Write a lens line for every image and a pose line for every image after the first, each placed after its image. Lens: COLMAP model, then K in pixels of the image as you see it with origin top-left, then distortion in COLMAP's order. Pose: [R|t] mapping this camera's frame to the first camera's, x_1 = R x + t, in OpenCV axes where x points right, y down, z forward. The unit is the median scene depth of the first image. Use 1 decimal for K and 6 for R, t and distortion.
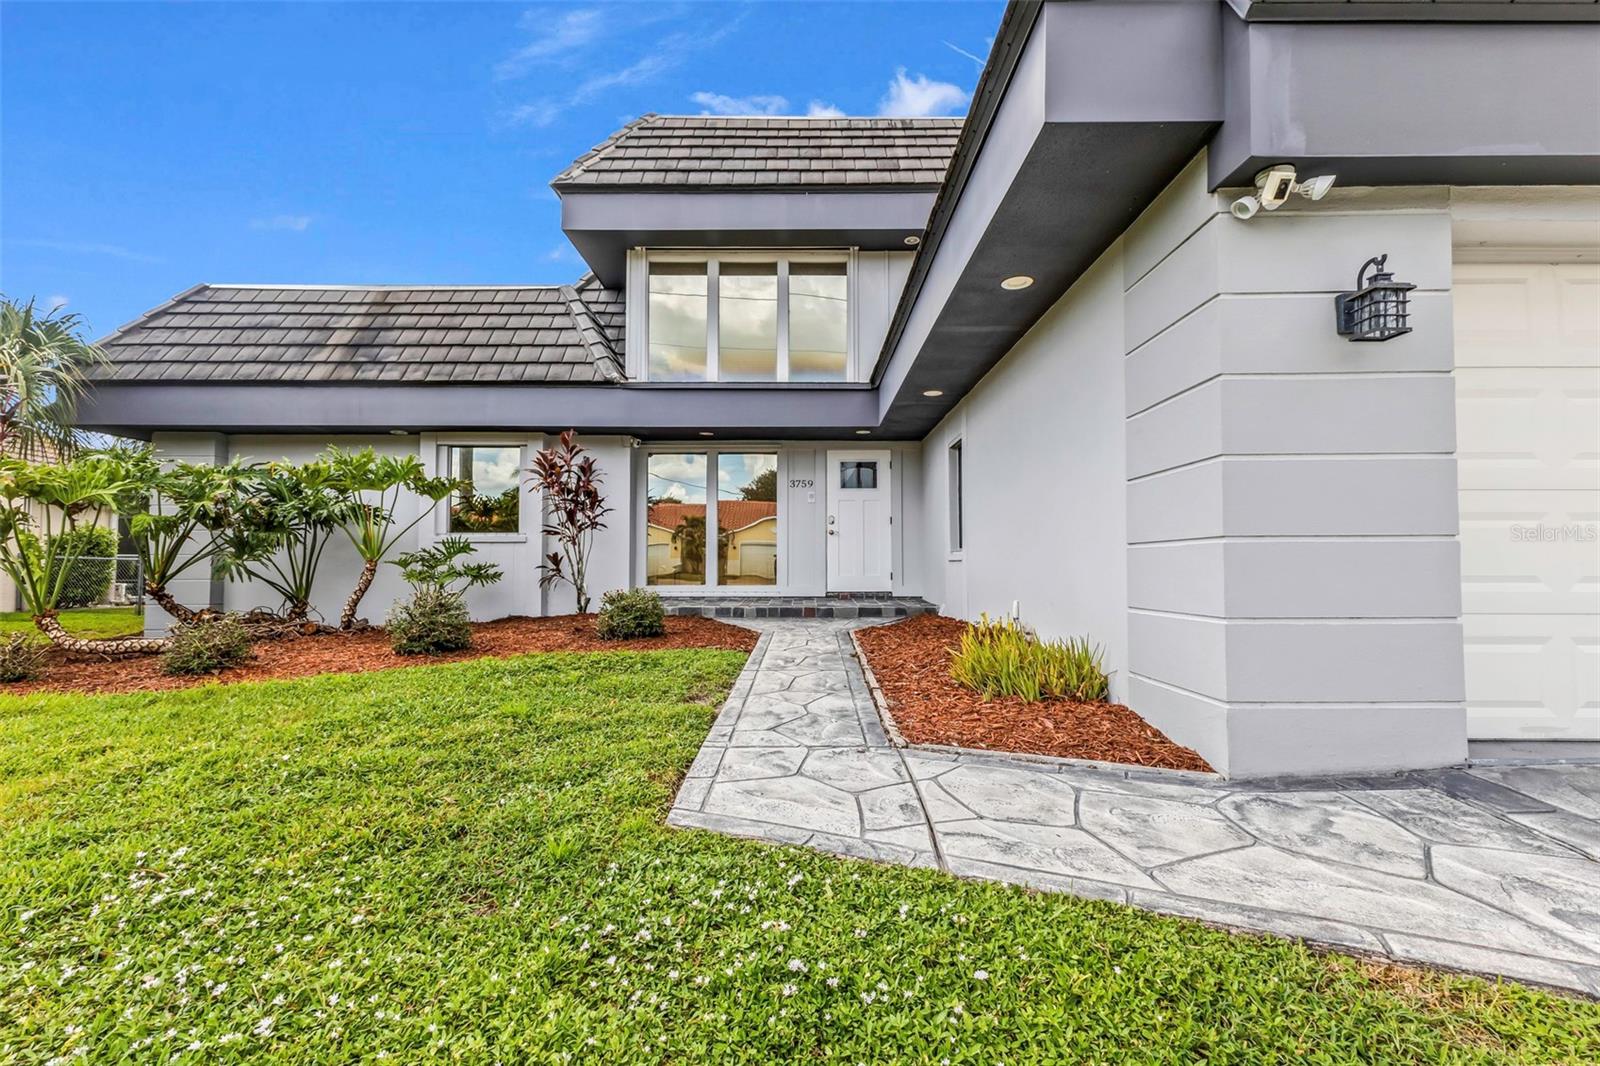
lens RADIAL K [[759.6, 0, 782.6], [0, 759.6, 539.5], [0, 0, 1]] dist [0.004007, 0.000212]
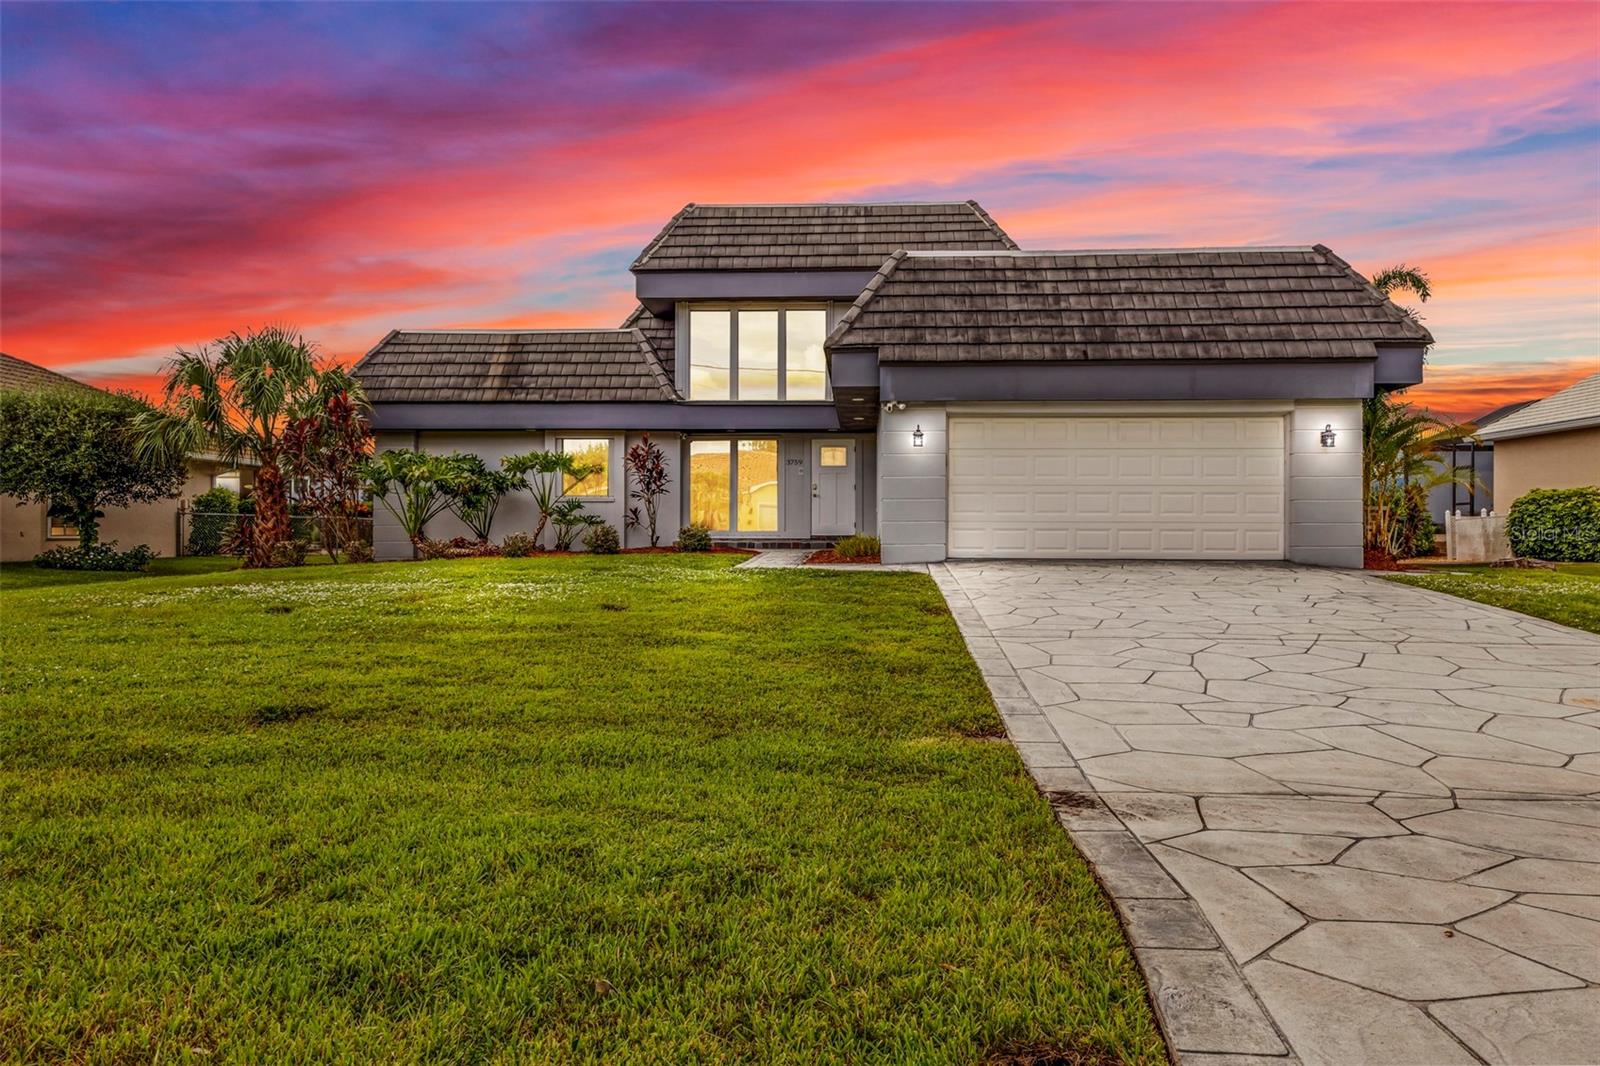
lens RADIAL K [[1151.9, 0, 742.3], [0, 1151.9, 529.8], [0, 0, 1]] dist [0.045453, -0.071509]
pose [[0.997604, 0.001642, -0.069165, 0.085404], [0.000078, 0.999691, 0.024863, 0.002321], [0.069184, -0.024809, 0.997295, -1.319590]]
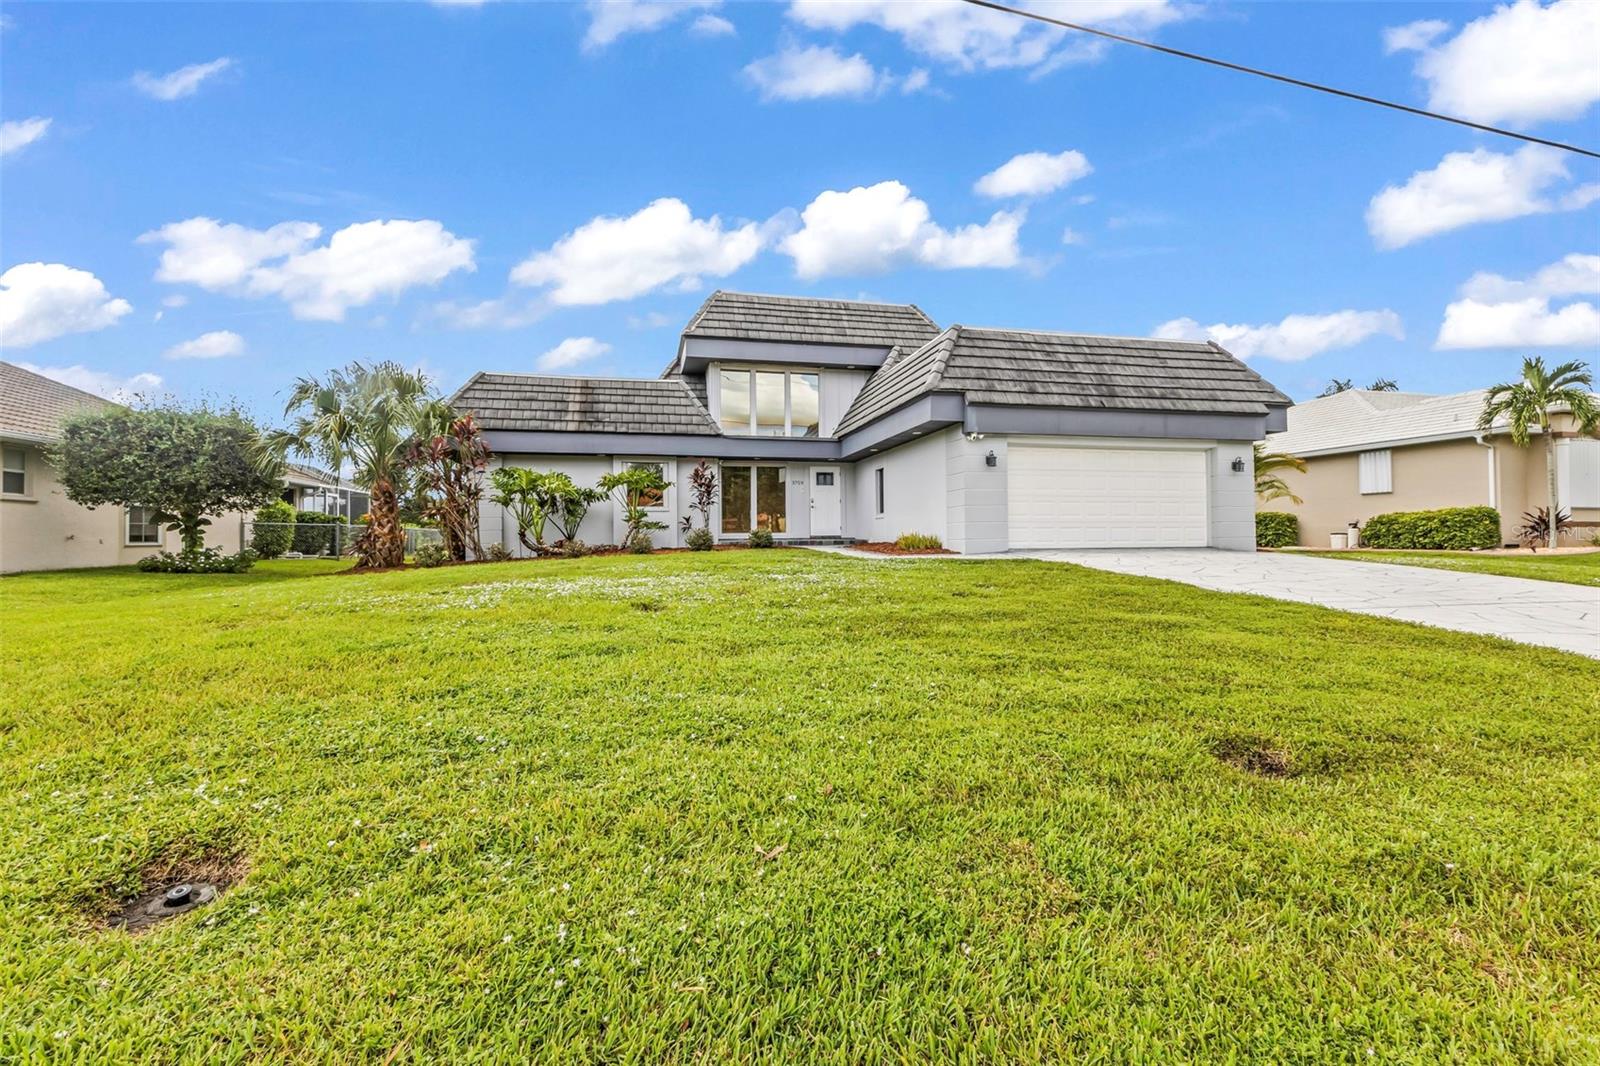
lens RADIAL K [[723.8, 0, 800.0], [0, 723.8, 533.0], [0, 0, 1]] dist [0.005163, 0.000078]
pose [[0.974915, -0.006584, 0.222478, -0.427153], [0.001594, 0.999743, 0.022601, 0.018513], [-0.222570, -0.021679, 0.974676, -0.952774]]
